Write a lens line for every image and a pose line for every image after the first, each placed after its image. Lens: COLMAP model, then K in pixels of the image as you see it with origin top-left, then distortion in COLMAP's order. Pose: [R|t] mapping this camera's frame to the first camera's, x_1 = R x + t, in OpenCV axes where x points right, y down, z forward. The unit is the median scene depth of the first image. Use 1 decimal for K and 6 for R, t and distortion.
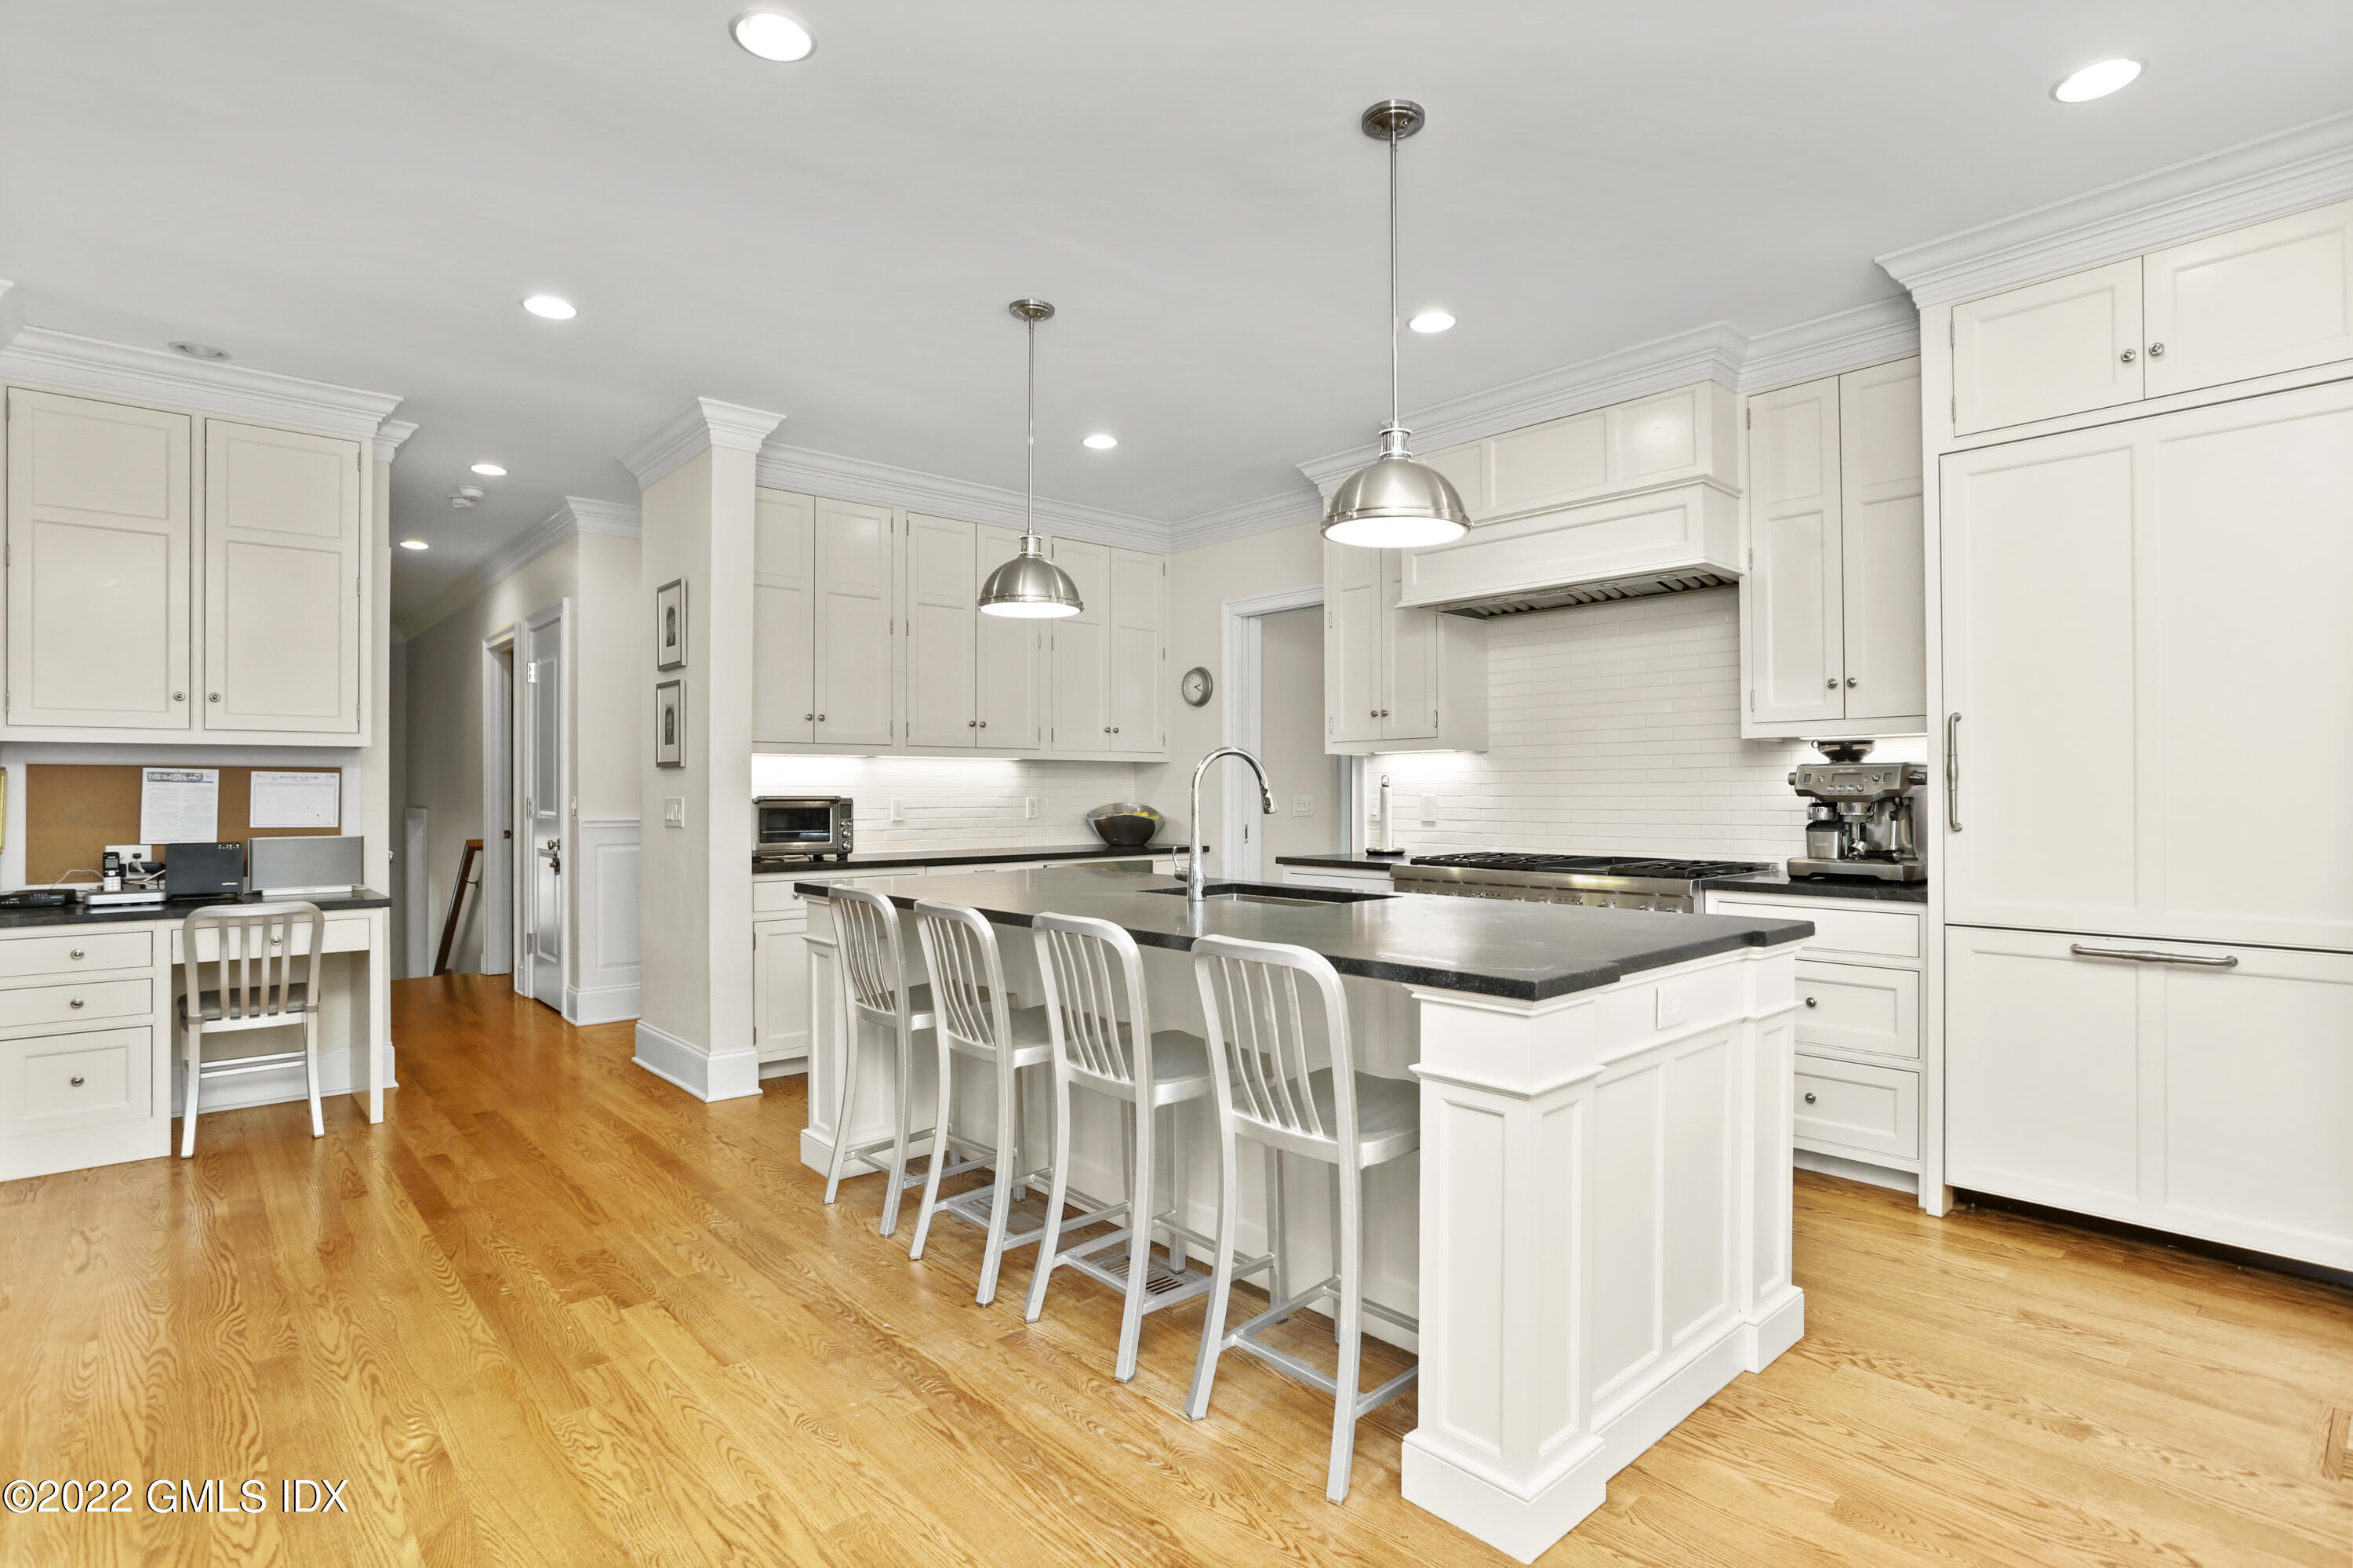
lens RADIAL K [[1165.5, 0, 1179.3], [0, 1165.5, 783.3], [0, 0, 1]] dist [-0.051330, 0.024702]
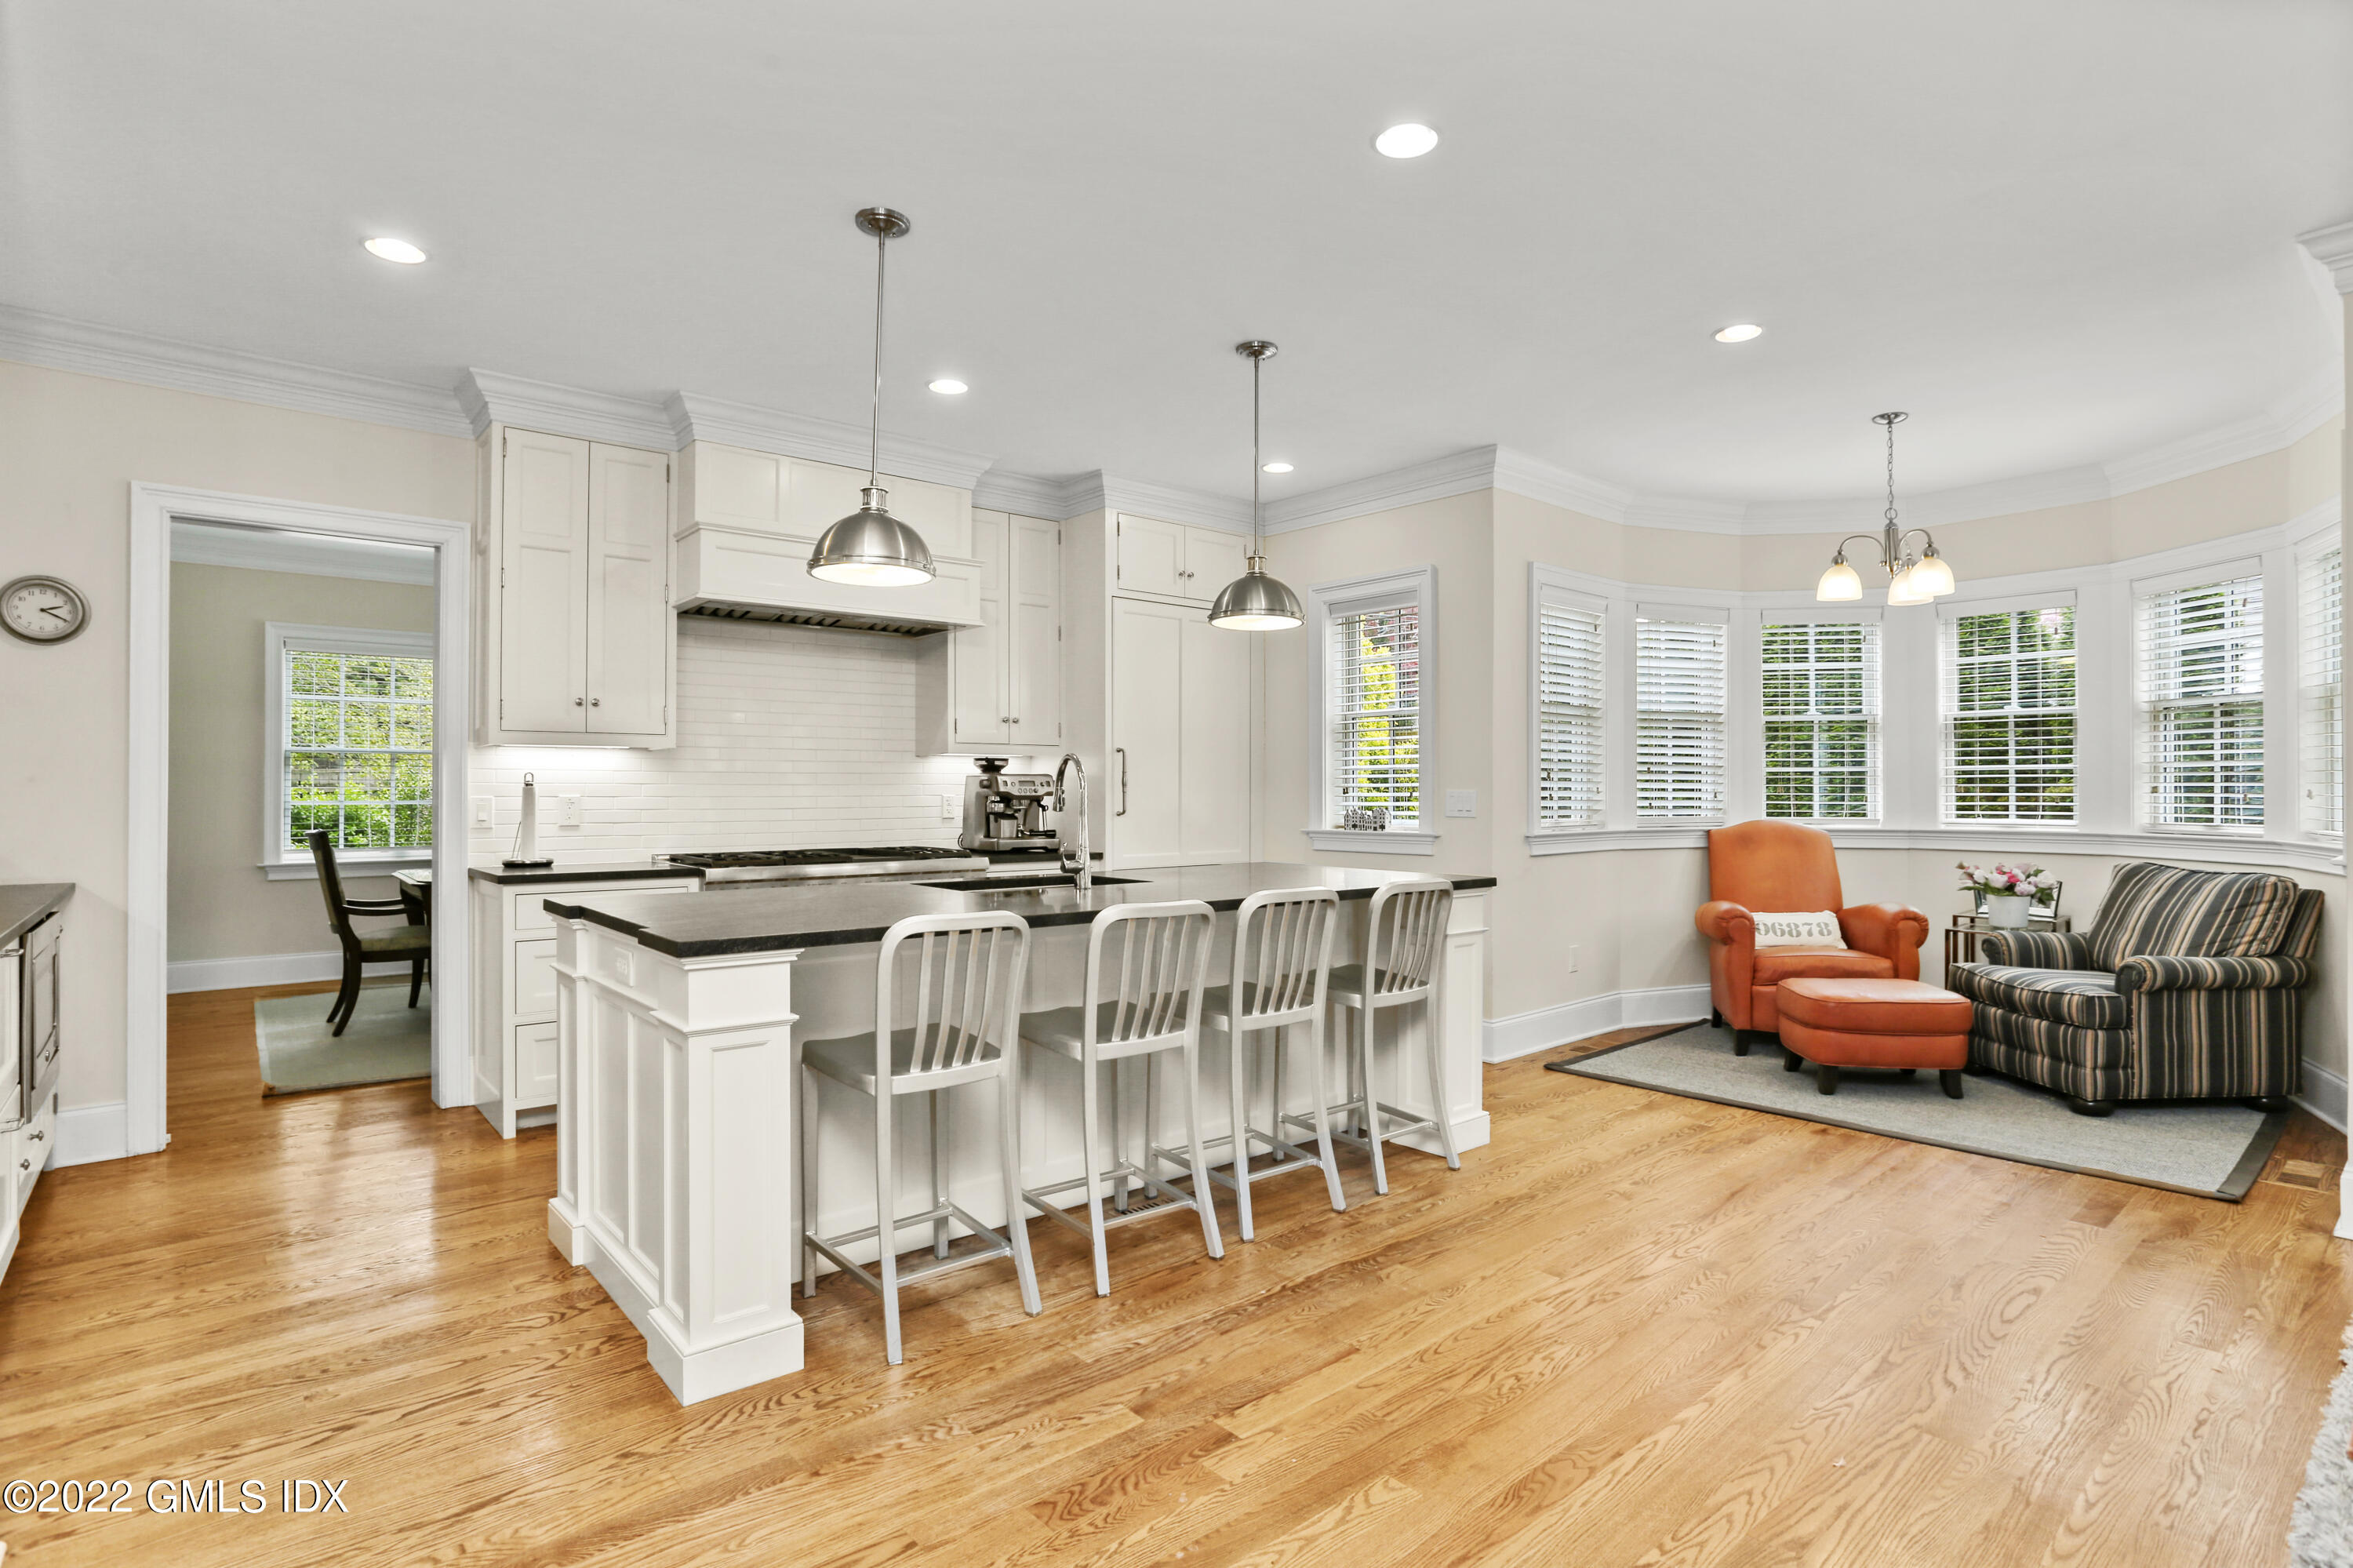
lens RADIAL K [[1165.5, 0, 1179.3], [0, 1165.5, 783.3], [0, 0, 1]] dist [-0.051330, 0.024702]
pose [[0.024405, 0.008029, 0.999670, -1.120375], [-0.010814, 0.999911, -0.007767, 0.004748], [-0.999644, -0.010621, 0.024490, 0.885271]]
